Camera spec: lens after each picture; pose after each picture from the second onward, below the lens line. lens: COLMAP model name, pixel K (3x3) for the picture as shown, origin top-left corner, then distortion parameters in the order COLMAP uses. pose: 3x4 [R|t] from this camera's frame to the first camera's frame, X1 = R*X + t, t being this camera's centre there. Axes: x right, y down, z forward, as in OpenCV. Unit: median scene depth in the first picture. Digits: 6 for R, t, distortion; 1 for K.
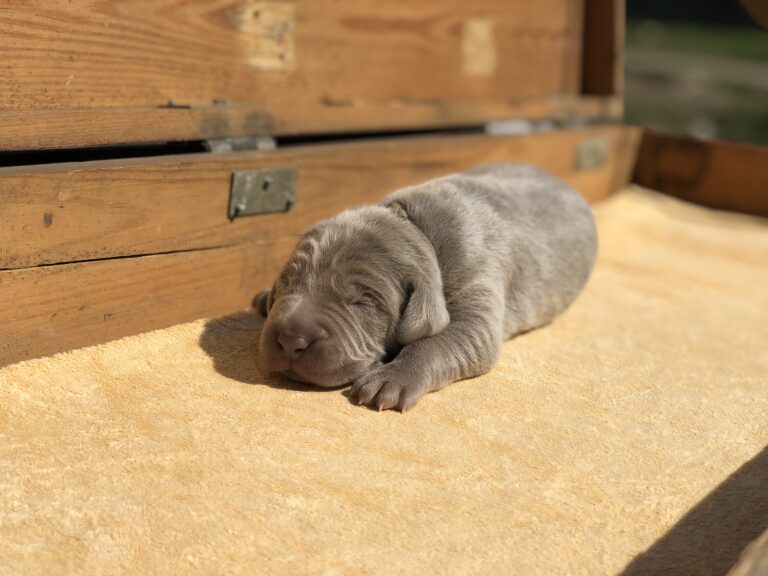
lens RADIAL K [[1160.4, 0, 383.2], [0, 1160.4, 282.9], [0, 0, 1]] dist [0.021843, 0.000000]
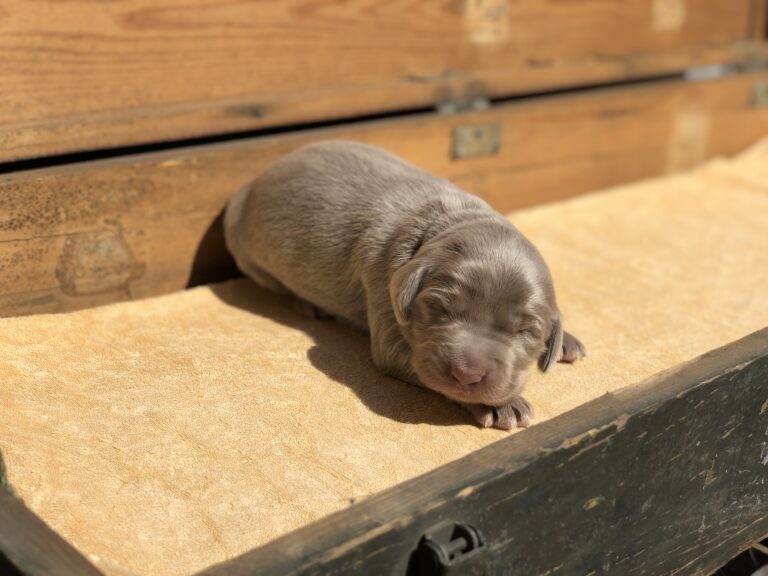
lens RADIAL K [[1160.4, 0, 382.0], [0, 1160.4, 307.5], [0, 0, 1]] dist [0.021843, 0.000000]
pose [[0.976062, 0.040655, -0.213660, 0.092348], [-0.015455, 0.992856, 0.118316, -0.044609], [0.216944, -0.112182, 0.969717, -0.399644]]
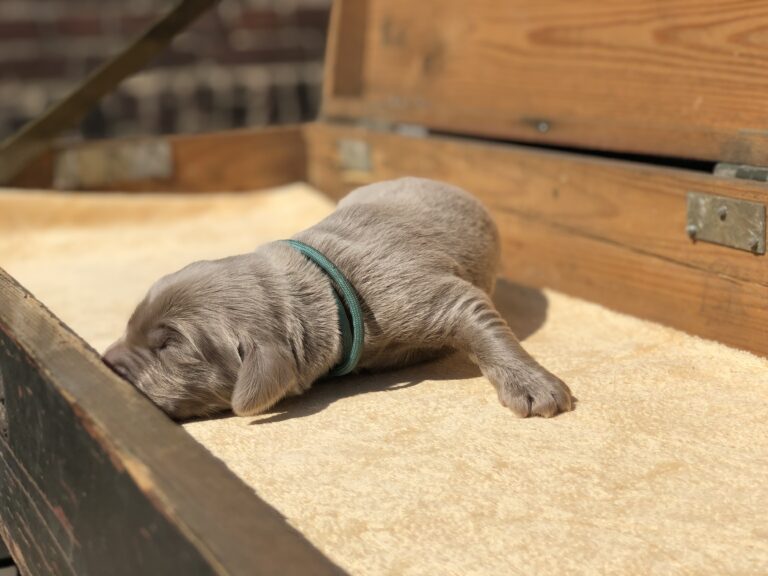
lens RADIAL K [[1160.4, 0, 361.0], [0, 1160.4, 267.1], [0, 0, 1]] dist [0.021843, 0.000000]
pose [[-0.470531, 0.106513, -0.875931, 0.885683], [-0.212650, 0.949741, 0.229720, -0.202598], [0.856377, 0.294357, -0.424232, 1.190330]]
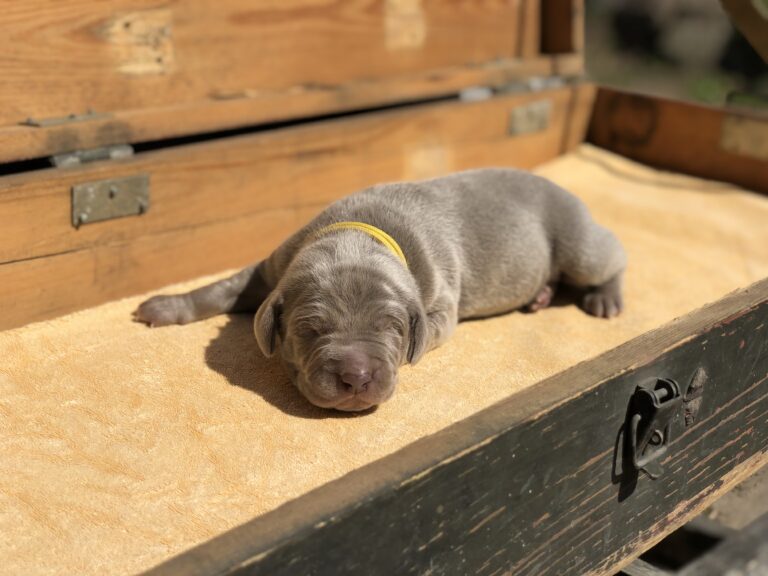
lens RADIAL K [[1160.4, 0, 371.2], [0, 1160.4, 284.3], [0, 0, 1]] dist [0.021843, 0.000000]
pose [[0.984968, 0.003646, -0.172700, 0.343414], [0.013415, 0.995143, 0.097518, -0.105513], [0.172217, -0.098369, 0.980135, -0.054854]]
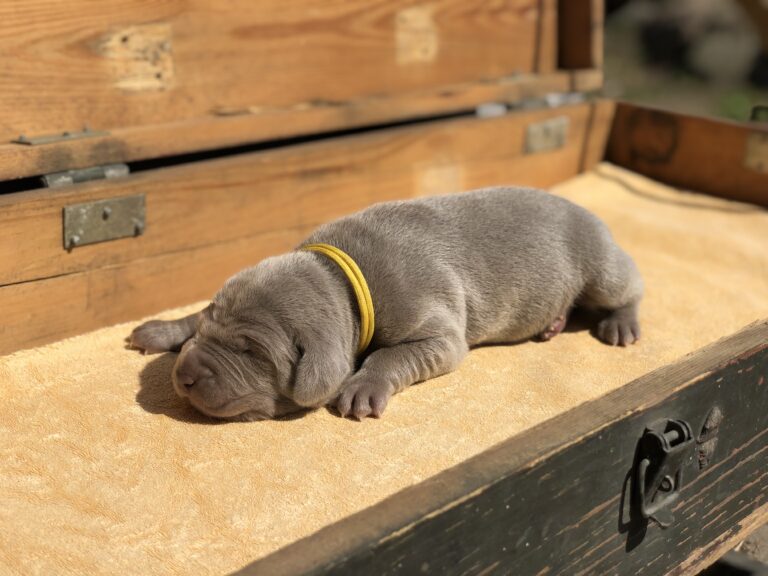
lens RADIAL K [[1160.4, 0, 384.2], [0, 1160.4, 295.1], [0, 0, 1]] dist [0.021843, 0.000000]
pose [[0.982555, 0.004540, -0.185914, 0.357001], [0.013126, 0.995515, 0.093685, -0.110073], [0.185506, -0.094491, 0.978089, -0.001726]]
